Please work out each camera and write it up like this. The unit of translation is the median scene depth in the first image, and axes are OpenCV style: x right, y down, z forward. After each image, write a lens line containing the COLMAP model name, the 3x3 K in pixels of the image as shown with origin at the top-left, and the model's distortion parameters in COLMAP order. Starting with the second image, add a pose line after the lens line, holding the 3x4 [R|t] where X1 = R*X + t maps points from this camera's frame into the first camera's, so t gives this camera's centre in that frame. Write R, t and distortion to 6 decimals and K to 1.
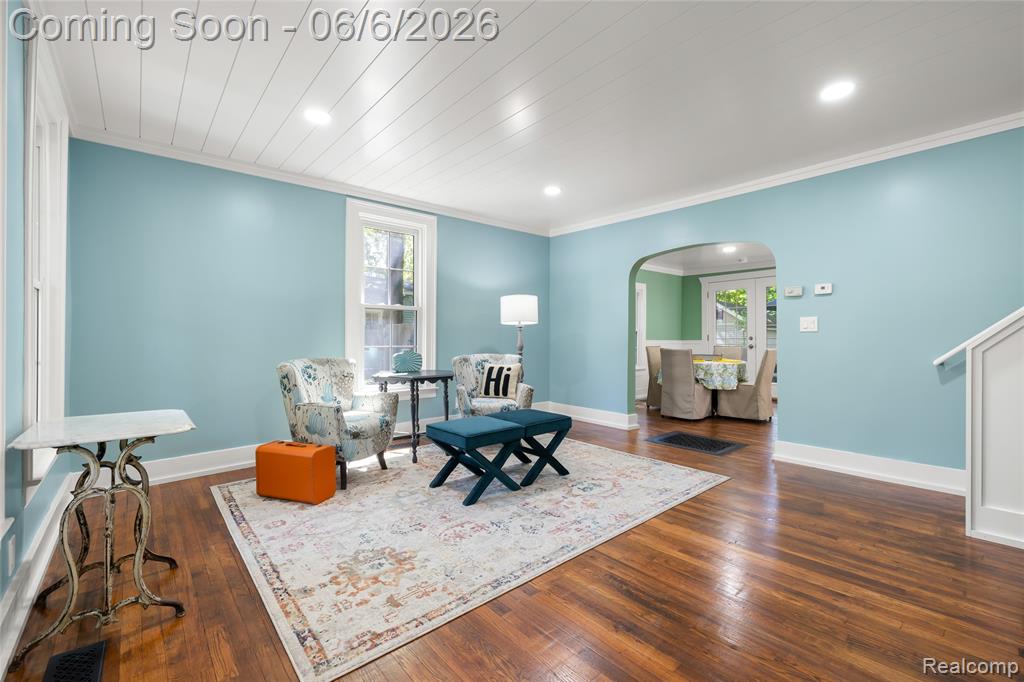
lens RADIAL K [[437.1, 0, 514.4], [0, 437.1, 348.2], [0, 0, 1]] dist [0.002245, -0.000029]
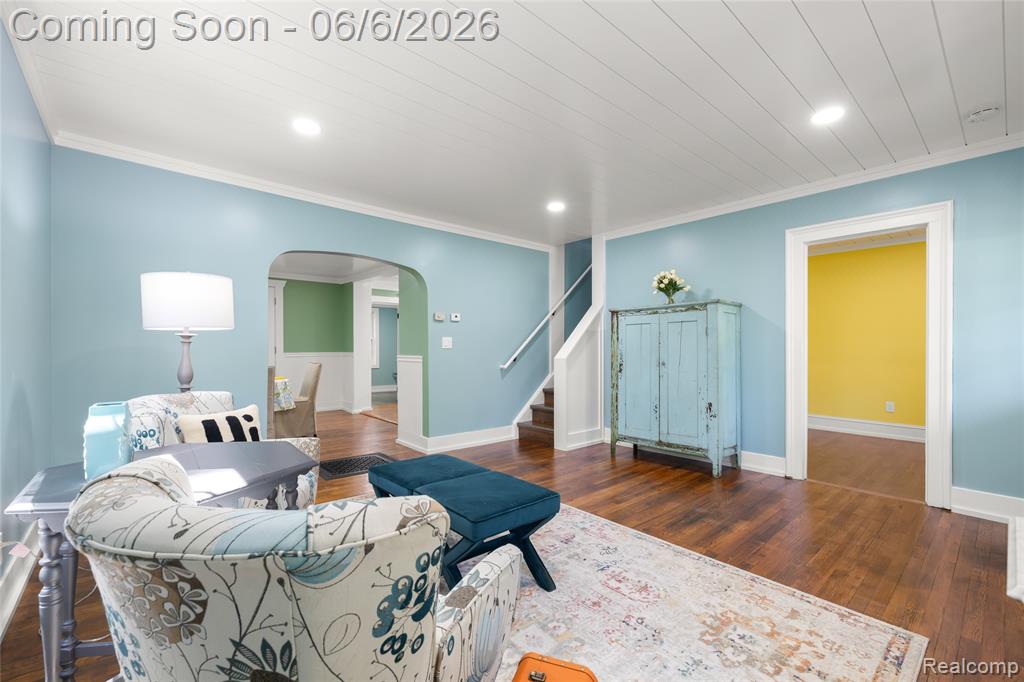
lens RADIAL K [[437.1, 0, 514.4], [0, 437.1, 348.2], [0, 0, 1]] dist [0.002245, -0.000029]
pose [[-0.007829, -0.001441, 0.999968, -0.965460], [0.020045, 0.999798, 0.001598, -0.054464], [-0.999768, 0.020057, -0.007798, 1.216829]]
